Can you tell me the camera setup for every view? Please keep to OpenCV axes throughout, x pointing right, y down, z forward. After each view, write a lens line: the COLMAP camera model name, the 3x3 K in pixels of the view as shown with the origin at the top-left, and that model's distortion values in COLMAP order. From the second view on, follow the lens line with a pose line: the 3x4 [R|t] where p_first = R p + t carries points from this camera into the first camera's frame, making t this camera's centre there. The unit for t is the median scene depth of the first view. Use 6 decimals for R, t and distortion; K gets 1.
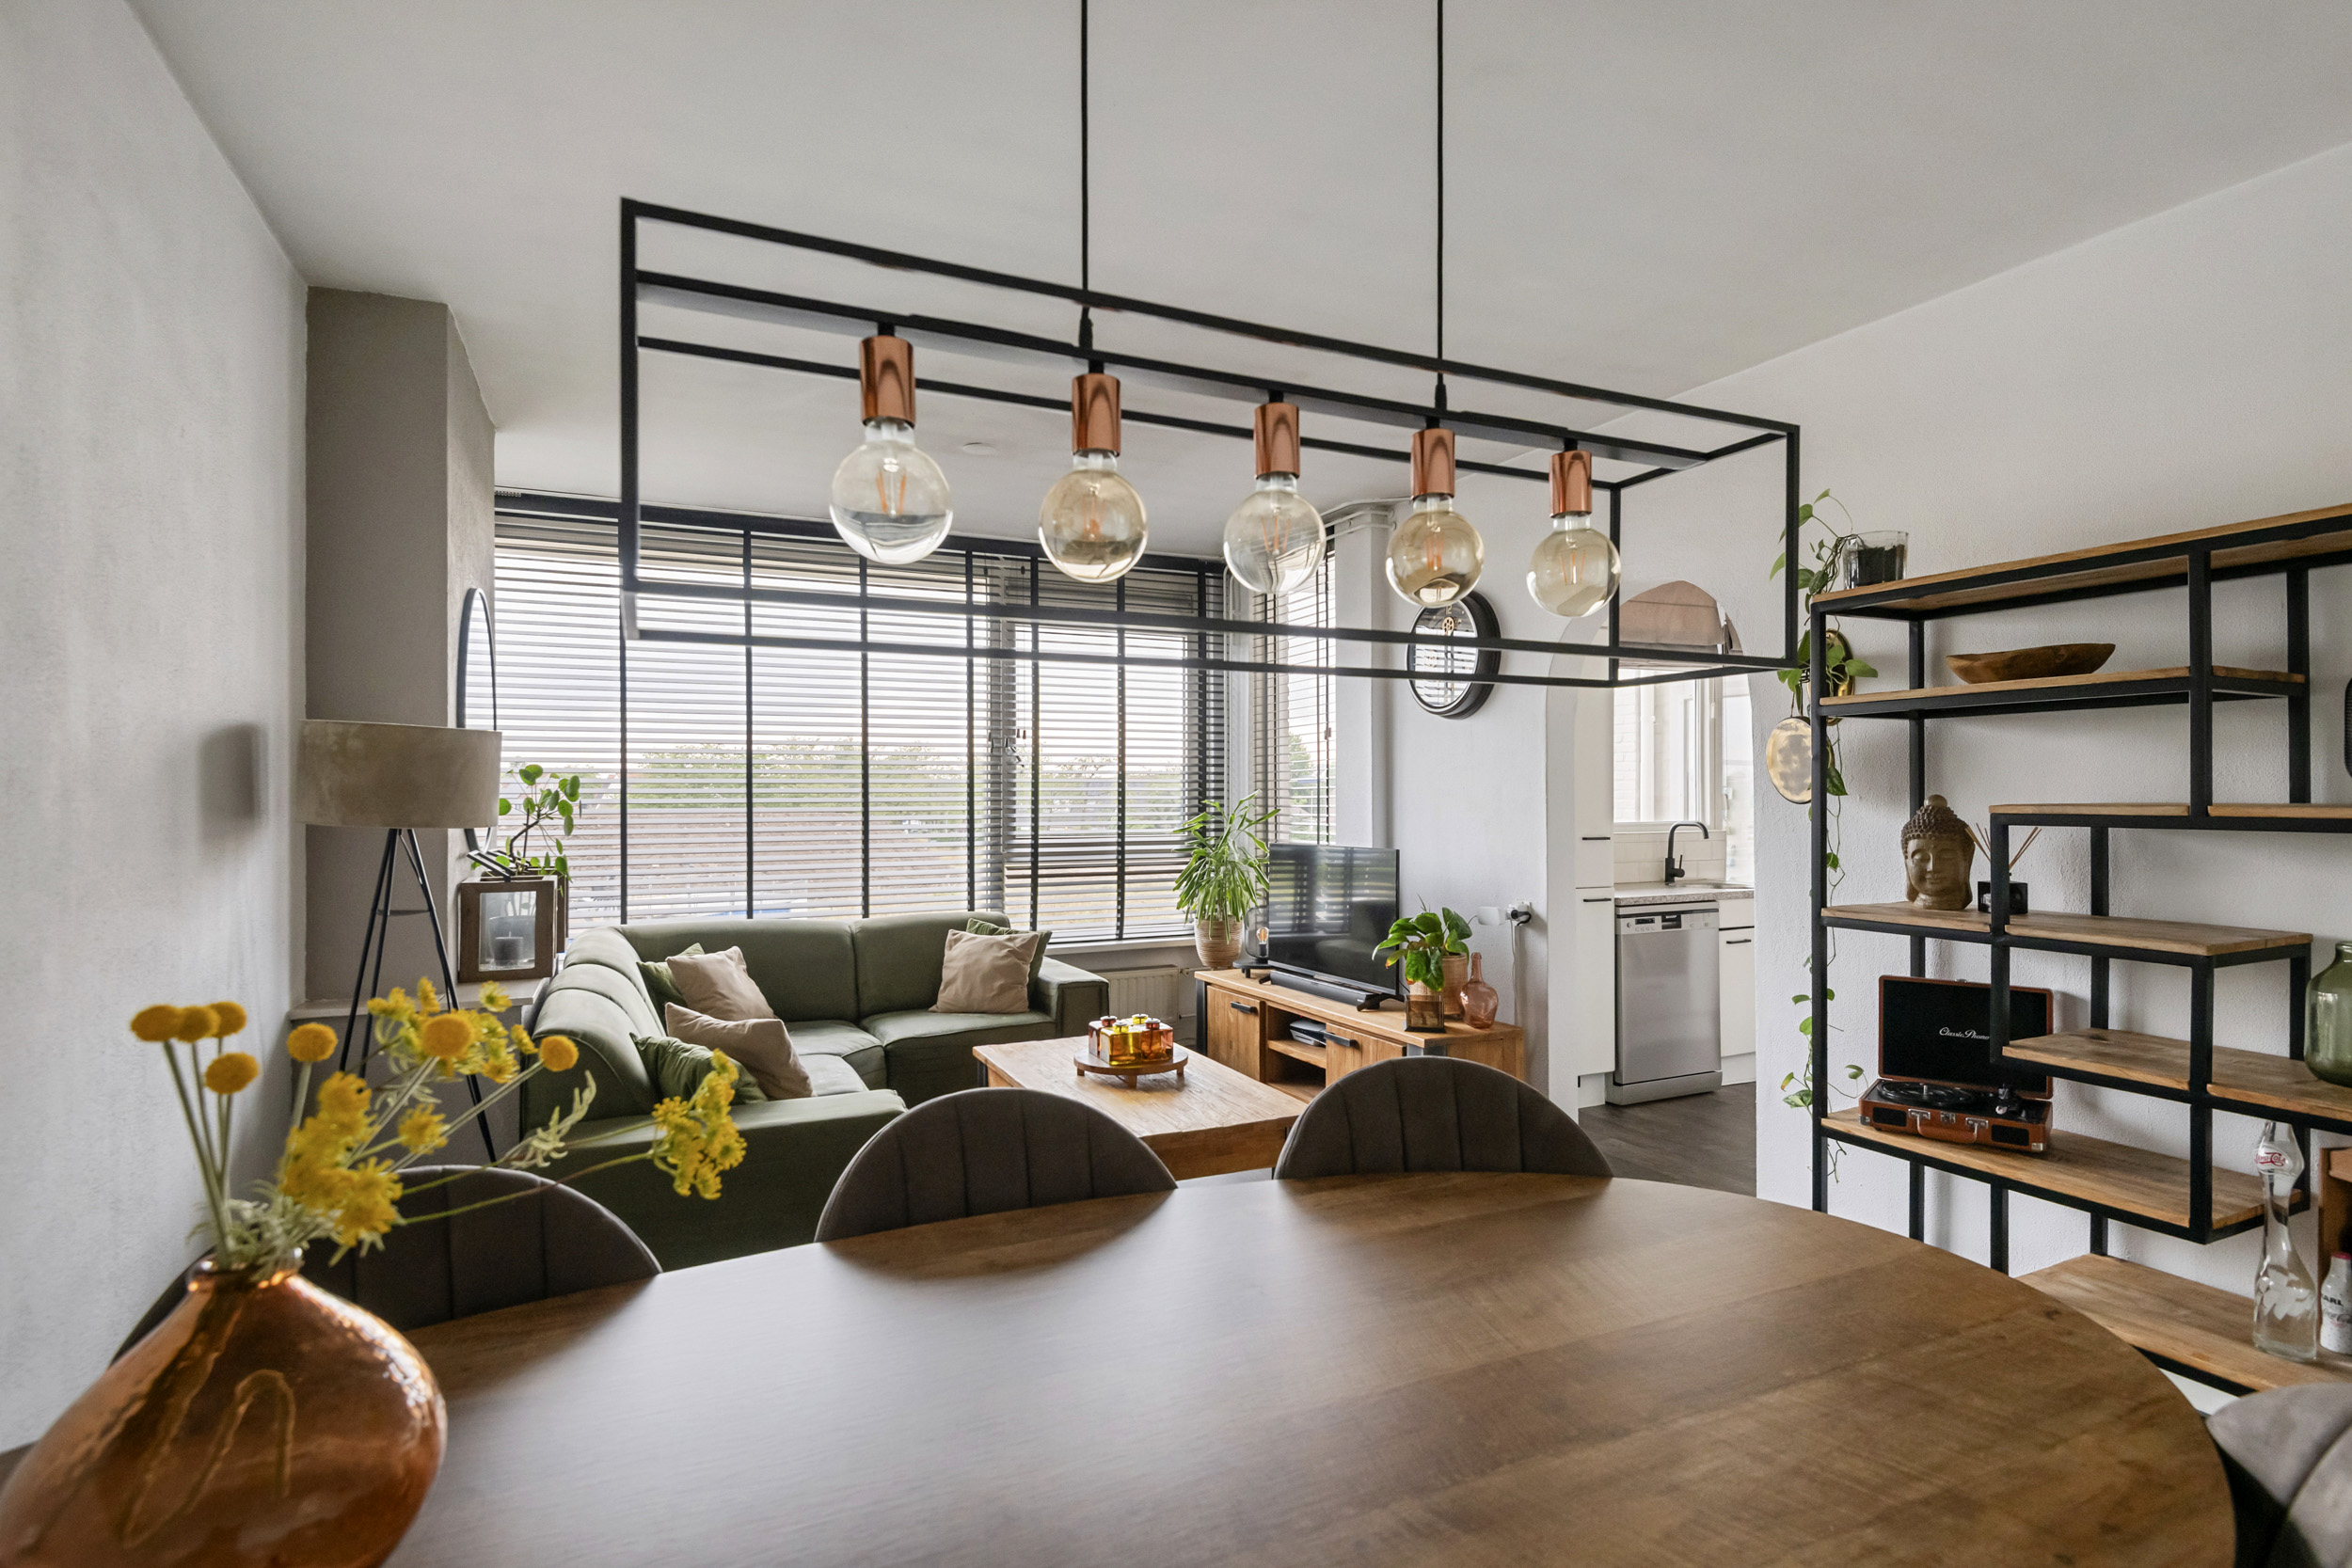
lens RADIAL K [[1168.5, 0, 1182.7], [0, 1168.5, 814.0], [0, 0, 1]] dist [0.034929, -0.029939]
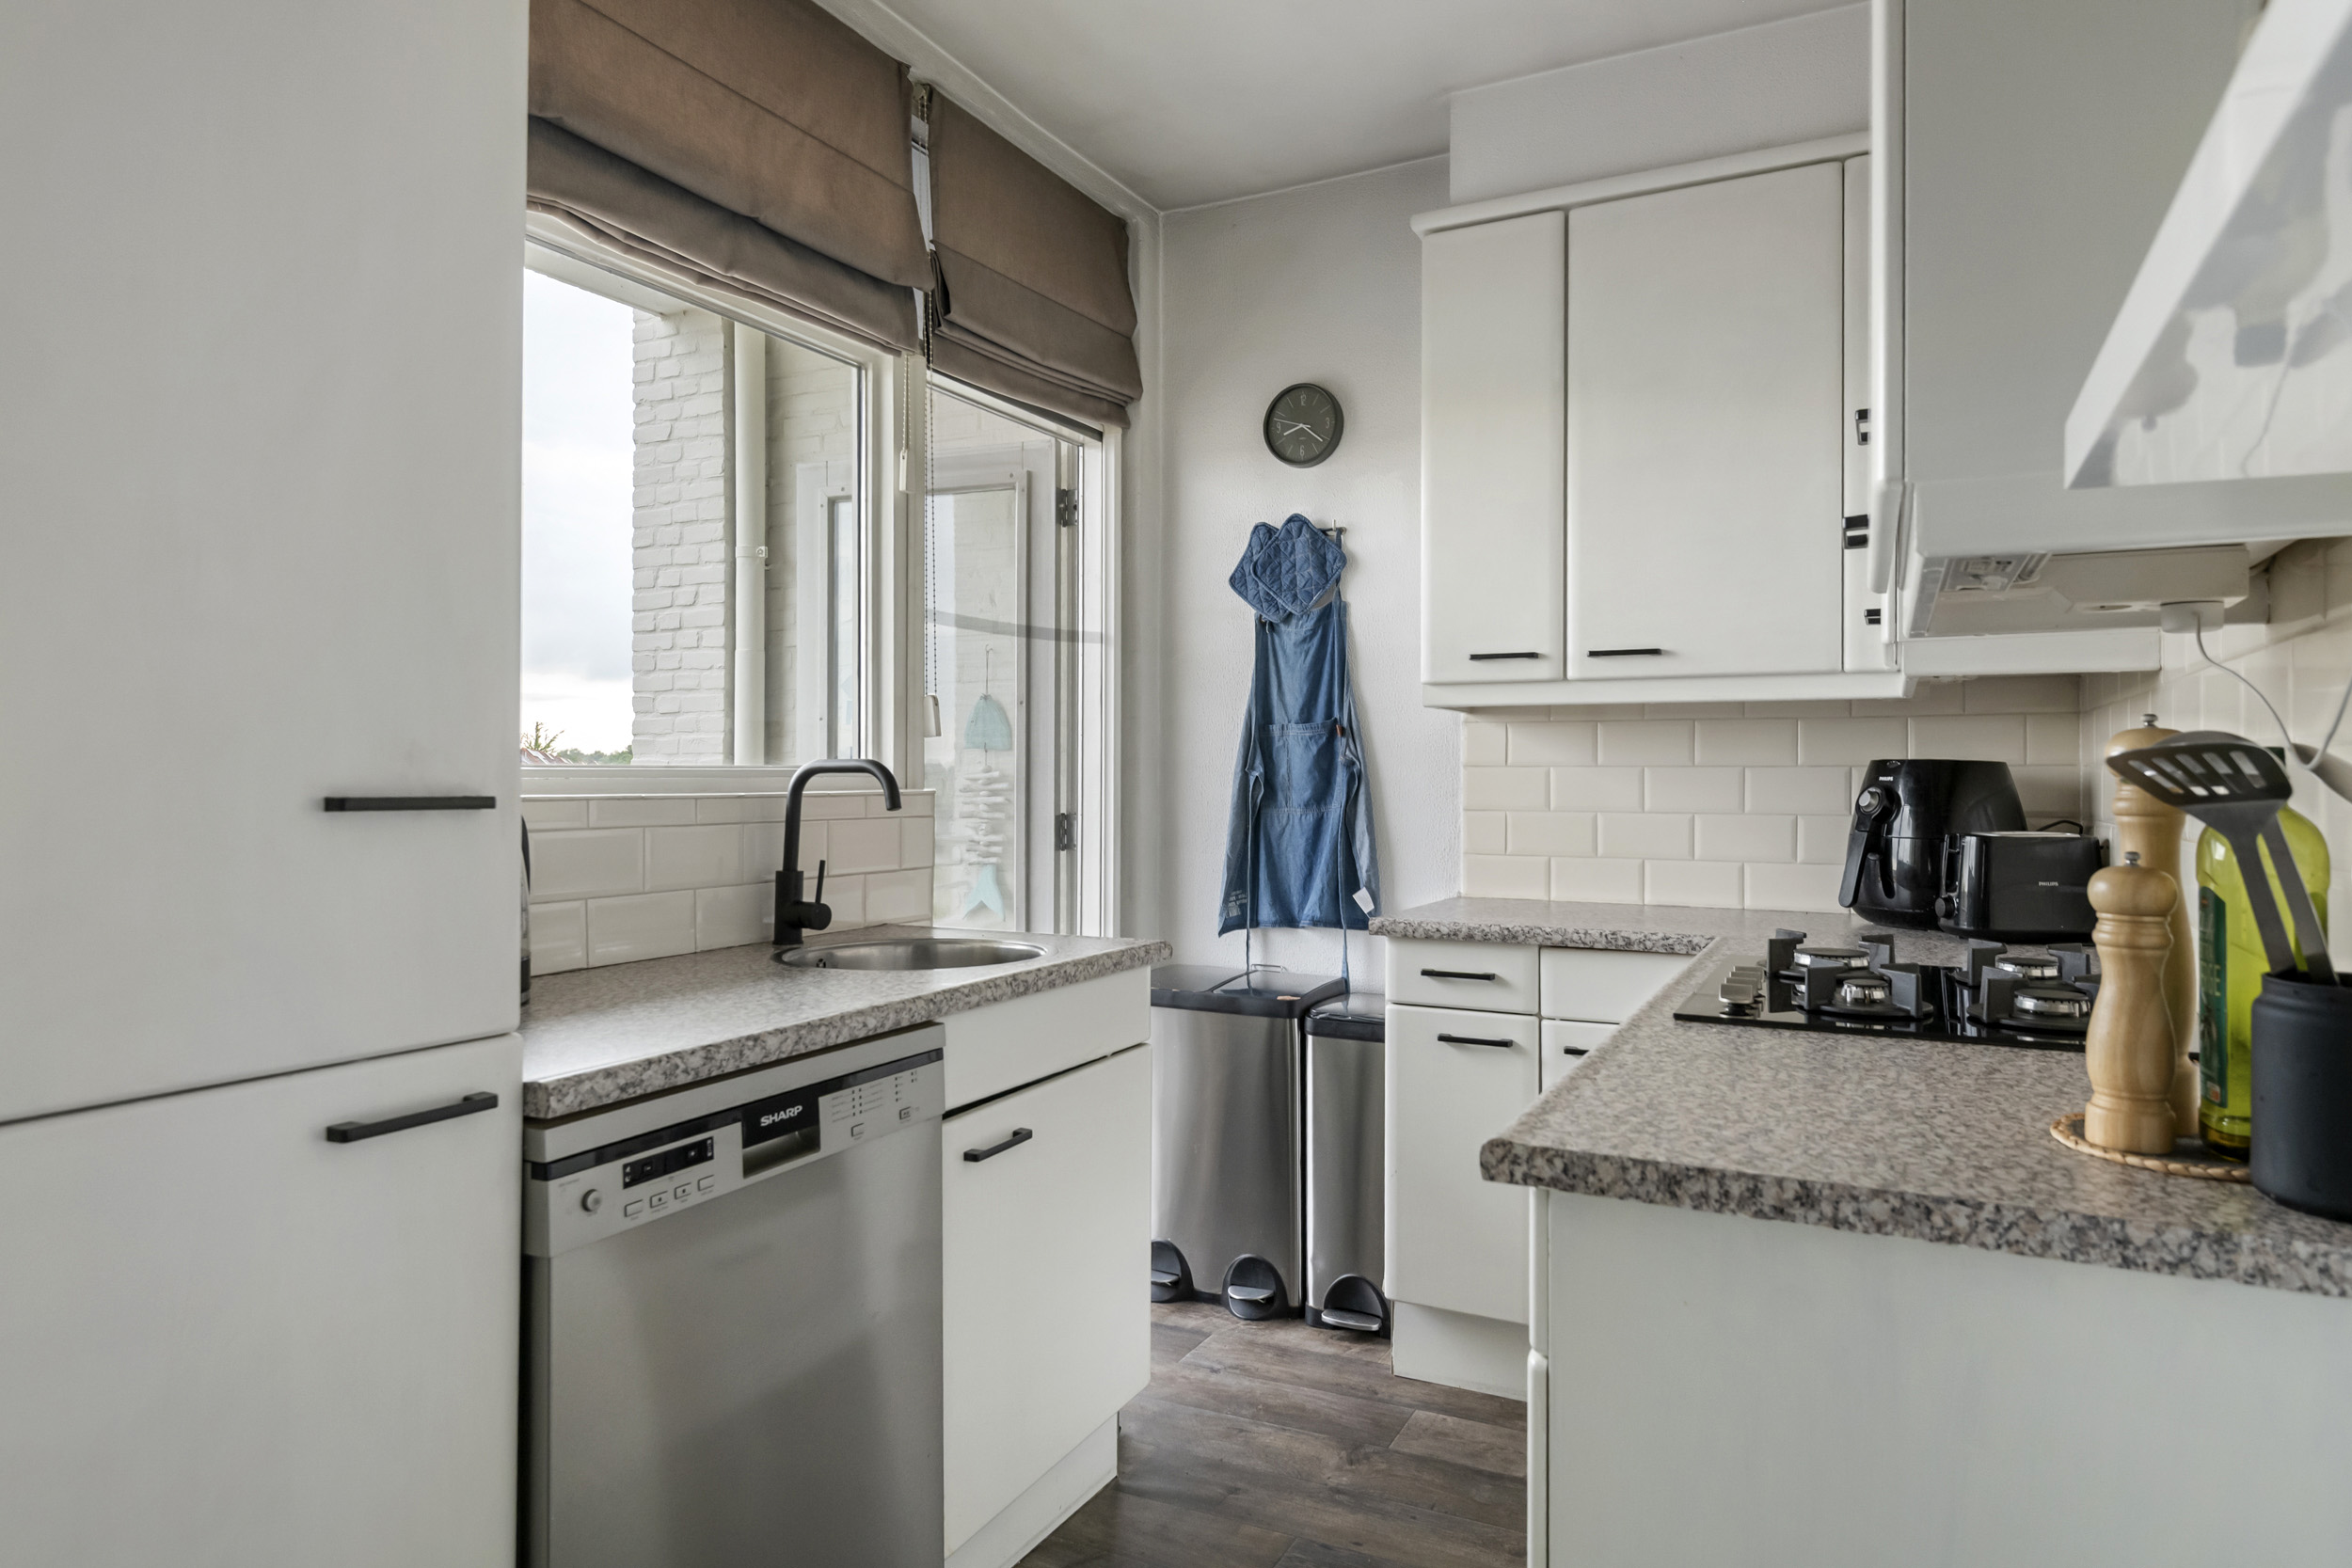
lens RADIAL K [[1399.0, 0, 1176.0], [0, 1399.0, 784.0], [0, 0, 1]] dist [0.039177, -0.000247]
pose [[0.796803, 0.002176, 0.604235, 0.298728], [0.003307, 0.999963, -0.007962, 0.018479], [-0.604230, 0.008343, 0.796766, 0.702456]]
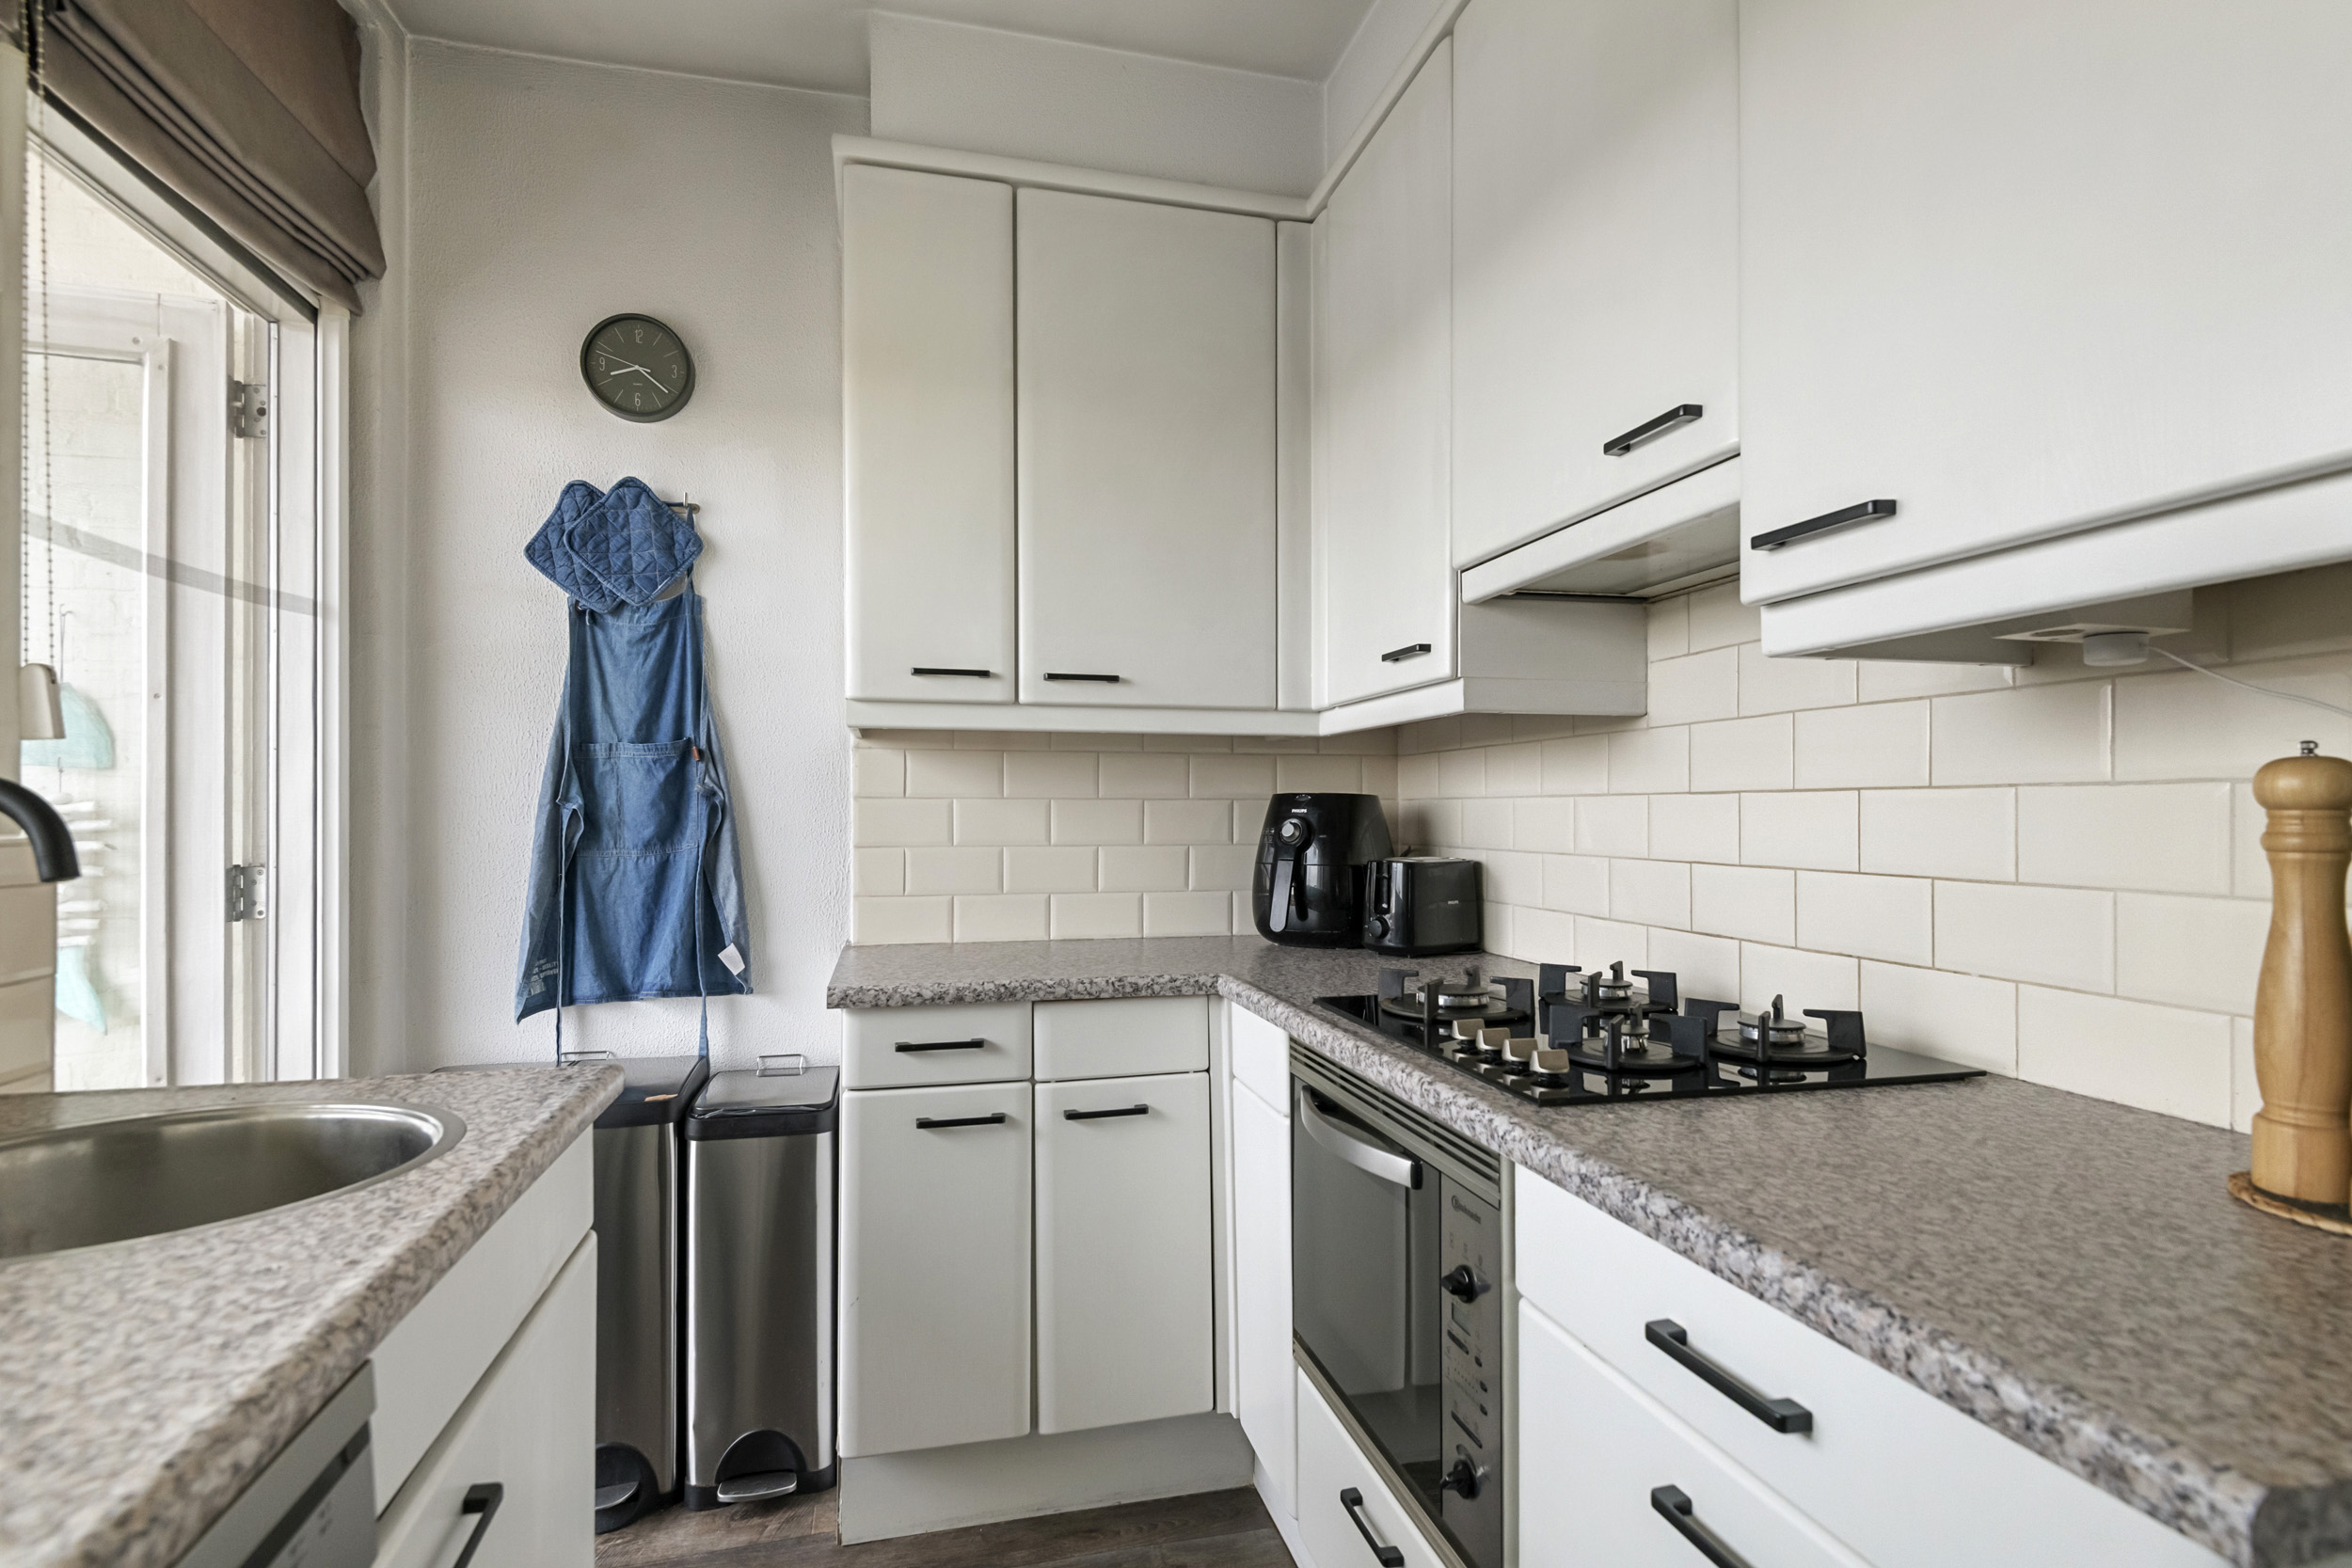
lens RADIAL K [[1168.5, 0, 1182.7], [0, 1168.5, 814.0], [0, 0, 1]] dist [0.034929, -0.029939]
pose [[0.199895, 0.000093, 0.979817, 0.357066], [0.012749, 0.999915, -0.002695, 0.015127], [-0.979734, 0.013030, 0.199877, 0.918543]]
